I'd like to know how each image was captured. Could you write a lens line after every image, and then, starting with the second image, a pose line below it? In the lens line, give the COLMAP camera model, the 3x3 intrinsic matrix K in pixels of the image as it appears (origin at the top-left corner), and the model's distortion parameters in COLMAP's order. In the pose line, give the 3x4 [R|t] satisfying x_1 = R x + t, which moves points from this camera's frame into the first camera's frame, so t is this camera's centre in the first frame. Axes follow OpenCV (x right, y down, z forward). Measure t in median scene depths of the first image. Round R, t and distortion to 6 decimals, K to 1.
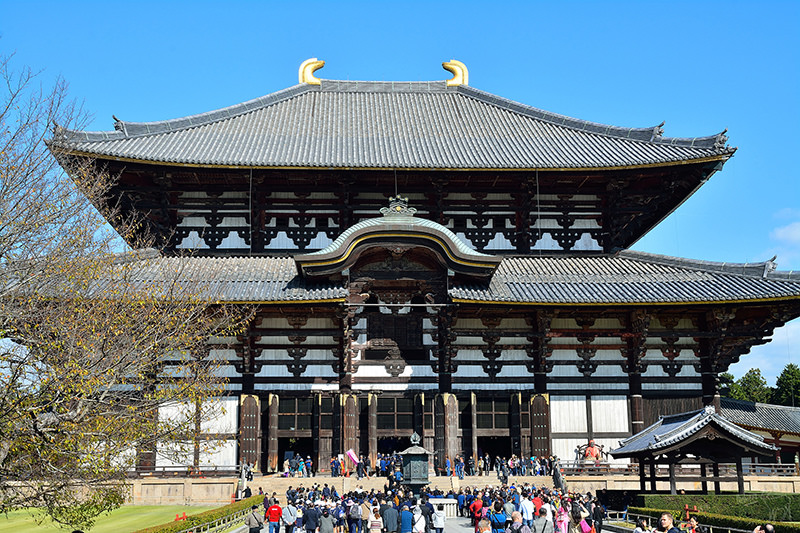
lens RADIAL K [[1087.8, 0, 392.4], [0, 1087.8, 251.6], [0, 0, 1]] dist [0.073322, 0.000000]
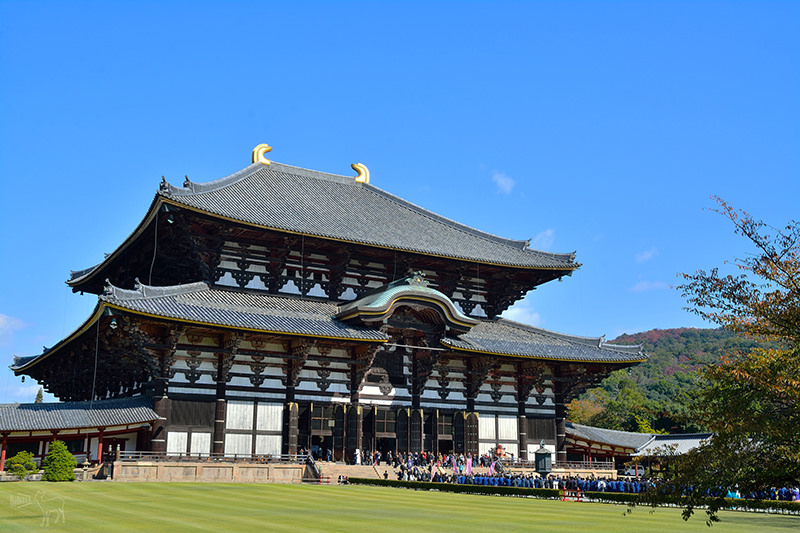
lens RADIAL K [[873.6, 0, 400.4], [0, 873.6, 268.7], [0, 0, 1]] dist [0.021792, 0.000000]
pose [[0.887742, 0.122461, 0.443753, -0.501823], [-0.115534, 0.992384, -0.042736, -0.002304], [-0.445607, -0.013330, 0.895130, -0.025039]]
